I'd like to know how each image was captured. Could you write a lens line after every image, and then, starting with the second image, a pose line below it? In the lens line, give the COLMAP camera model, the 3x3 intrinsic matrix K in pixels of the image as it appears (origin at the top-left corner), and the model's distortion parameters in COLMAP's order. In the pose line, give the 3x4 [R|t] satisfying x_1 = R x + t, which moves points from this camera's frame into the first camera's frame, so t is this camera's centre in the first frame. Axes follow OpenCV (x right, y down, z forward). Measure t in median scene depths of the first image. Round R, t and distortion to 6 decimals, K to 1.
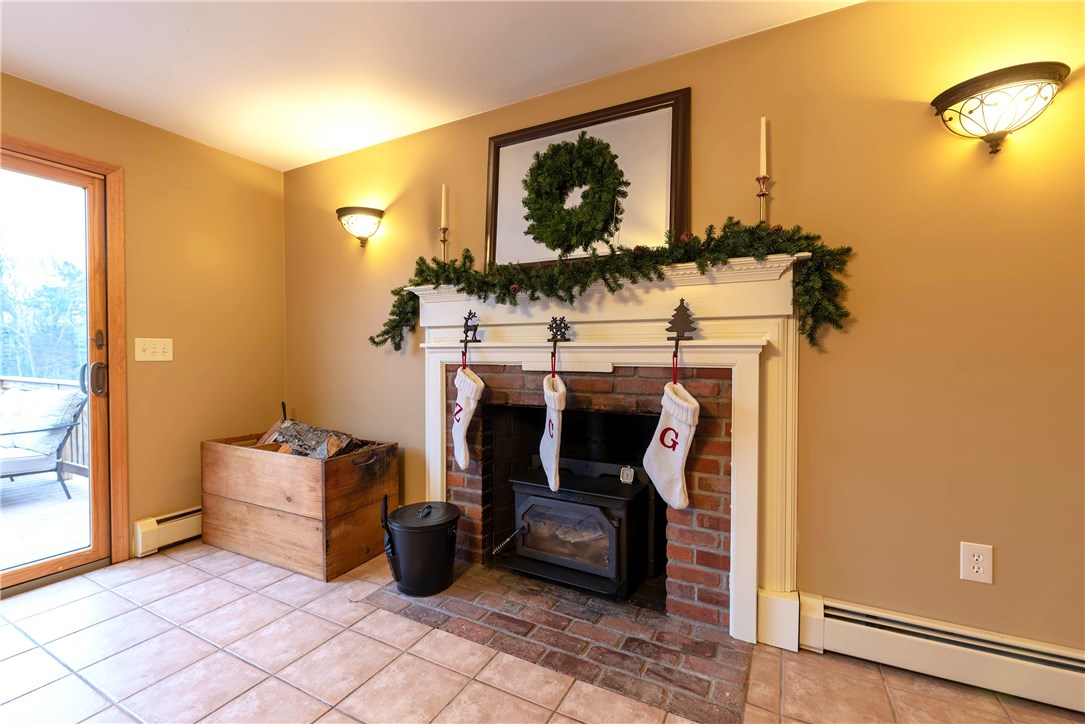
lens RADIAL K [[466.7, 0, 540.2], [0, 466.7, 359.7], [0, 0, 1]] dist [0.002769, -0.010996]
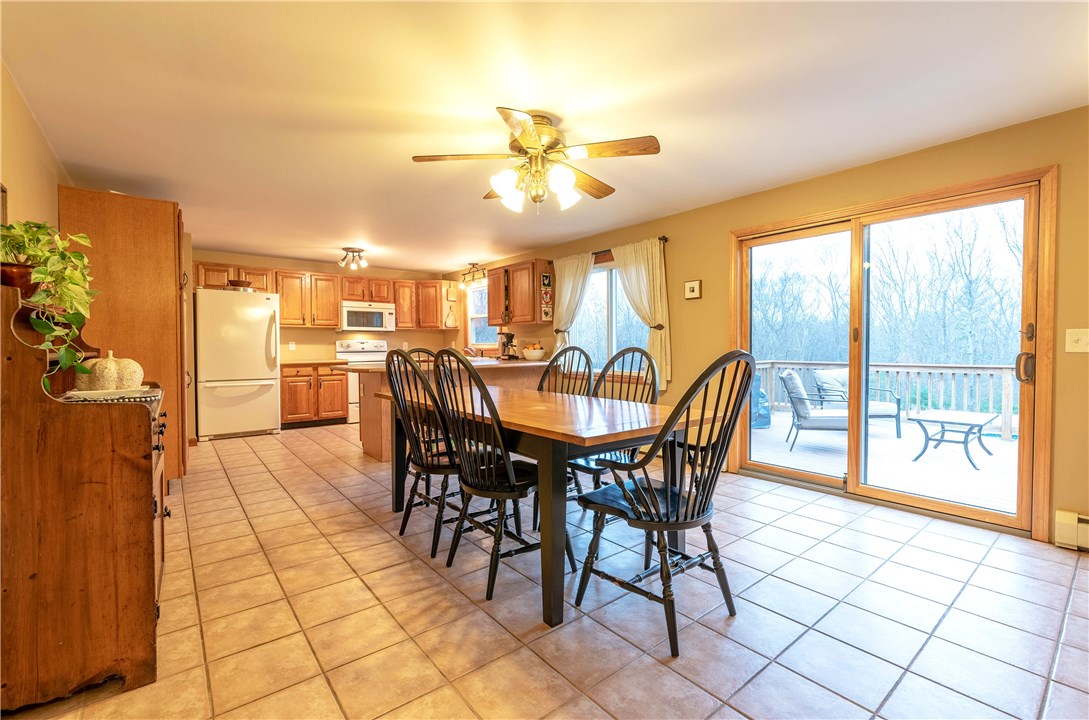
lens RADIAL K [[470.6, 0, 541.4], [0, 470.6, 357.5], [0, 0, 1]] dist [-0.001571, -0.008853]
pose [[-0.409803, 0.027140, -0.911770, 0.530031], [-0.009652, 0.999372, 0.034085, -0.009266], [0.912123, 0.022769, -0.409284, 0.390319]]
